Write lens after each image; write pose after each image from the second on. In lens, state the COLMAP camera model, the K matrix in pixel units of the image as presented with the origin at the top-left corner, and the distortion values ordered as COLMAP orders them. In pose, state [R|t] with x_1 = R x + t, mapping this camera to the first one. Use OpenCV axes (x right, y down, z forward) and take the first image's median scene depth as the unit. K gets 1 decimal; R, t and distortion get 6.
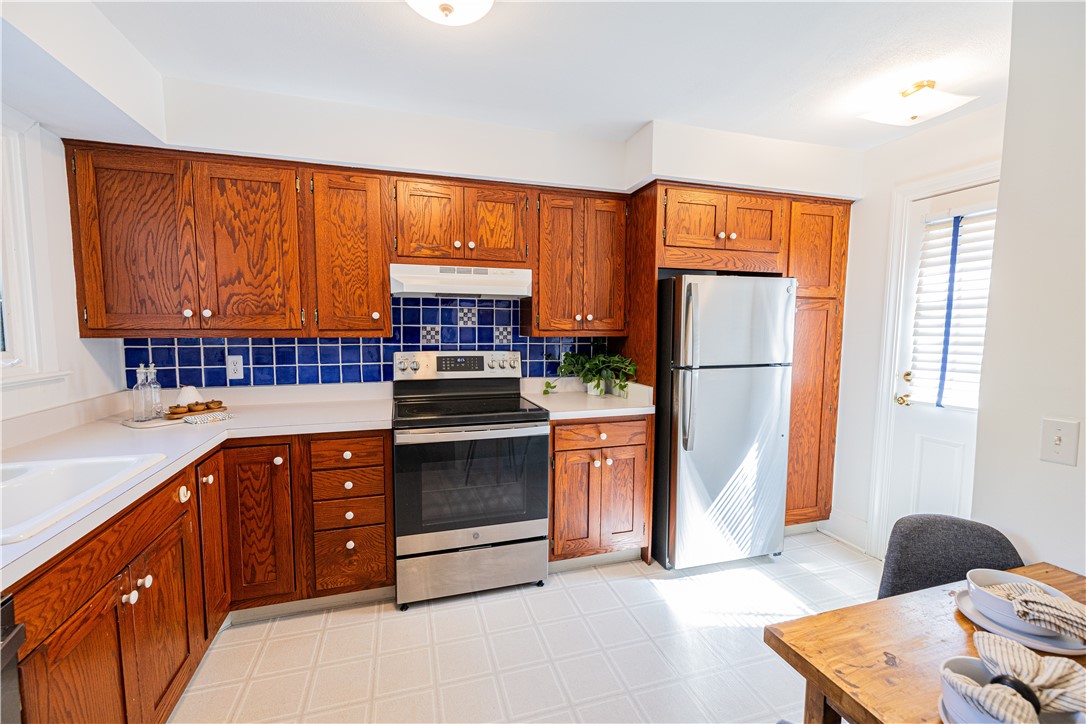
lens RADIAL K [[456.0, 0, 538.4], [0, 456.0, 364.2], [0, 0, 1]] dist [-0.000489, -0.000185]
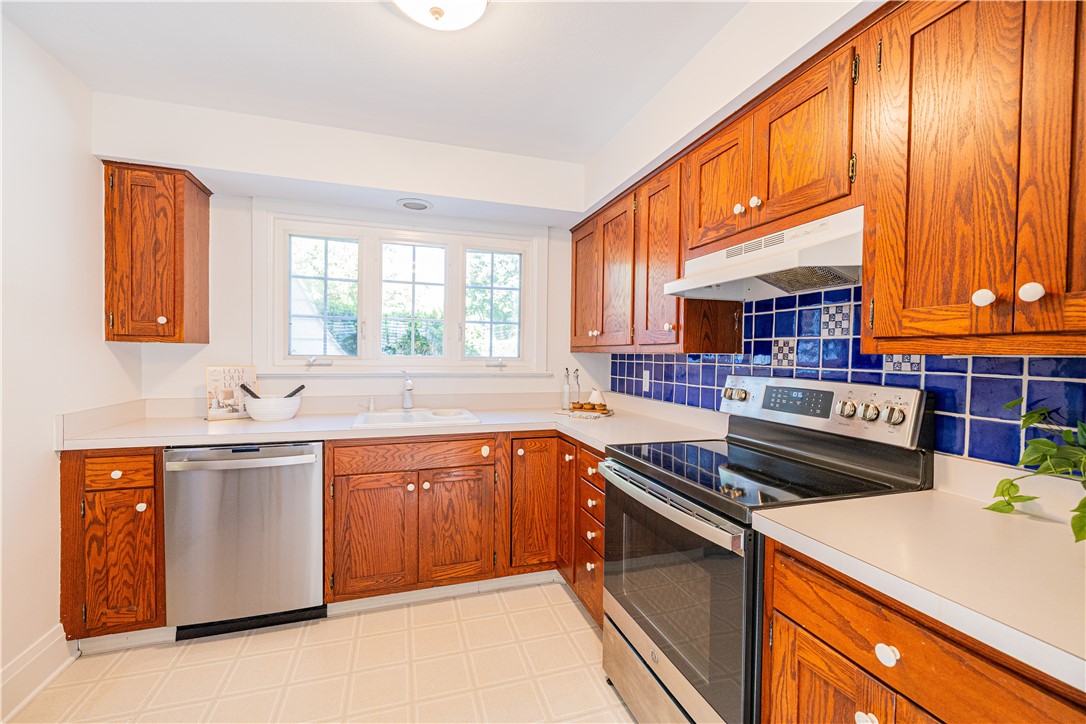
lens RADIAL K [[456.0, 0, 540.6], [0, 456.0, 359.1], [0, 0, 1]] dist [-0.000489, -0.000185]
pose [[-0.001423, 0.007401, -0.999972, 0.415561], [-0.098169, 0.995142, 0.007505, -0.026631], [0.995169, 0.098176, -0.000689, 0.660464]]
